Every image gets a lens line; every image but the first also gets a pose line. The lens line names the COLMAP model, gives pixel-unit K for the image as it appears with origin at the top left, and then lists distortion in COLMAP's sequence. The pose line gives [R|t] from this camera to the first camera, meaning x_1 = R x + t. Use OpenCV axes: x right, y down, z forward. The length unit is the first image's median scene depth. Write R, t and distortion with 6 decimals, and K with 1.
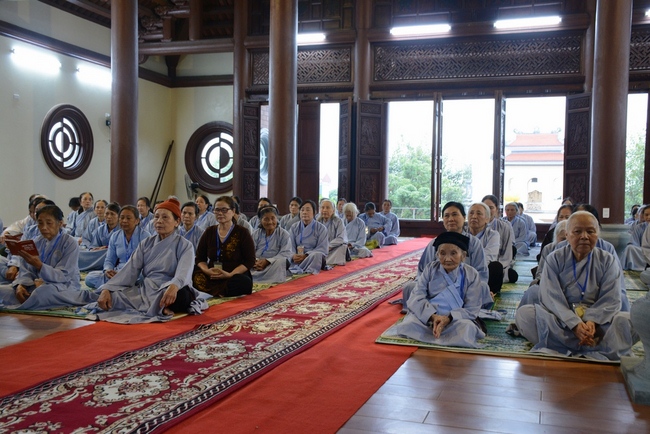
lens RADIAL K [[699.5, 0, 330.0], [0, 699.5, 214.8], [0, 0, 1]] dist [0.086902, 0.000000]
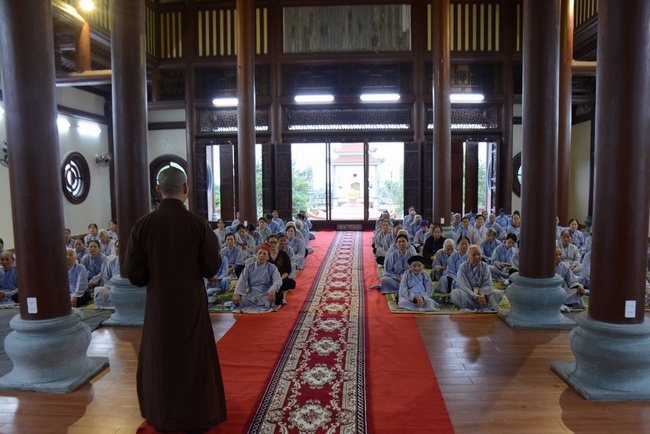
lens RADIAL K [[533.0, 0, 326.0], [0, 533.0, 222.3], [0, 0, 1]] dist [-0.002779, -0.009711]
pose [[0.963859, -0.049629, 0.261749, -0.175306], [0.034236, 0.997423, 0.063045, -0.065581], [-0.264203, -0.051806, 0.963075, -0.160420]]
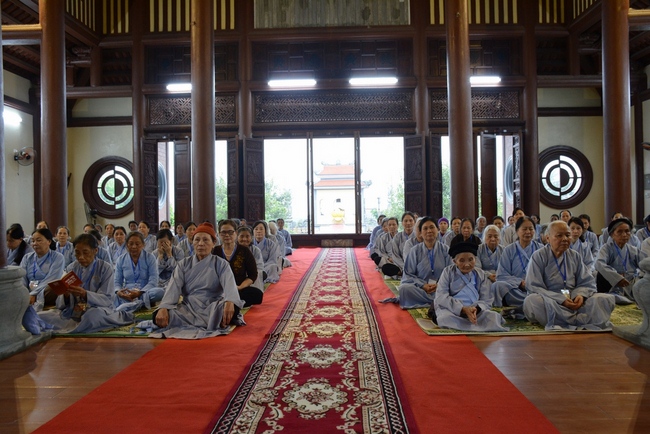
lens RADIAL K [[559.1, 0, 318.4], [0, 559.1, 215.1], [0, 0, 1]] dist [-0.049813, 0.044068]
pose [[0.957300, -0.033252, 0.287179, -0.125903], [0.041186, 0.998917, -0.021626, -0.003567], [-0.286149, 0.032530, 0.957633, 0.042474]]
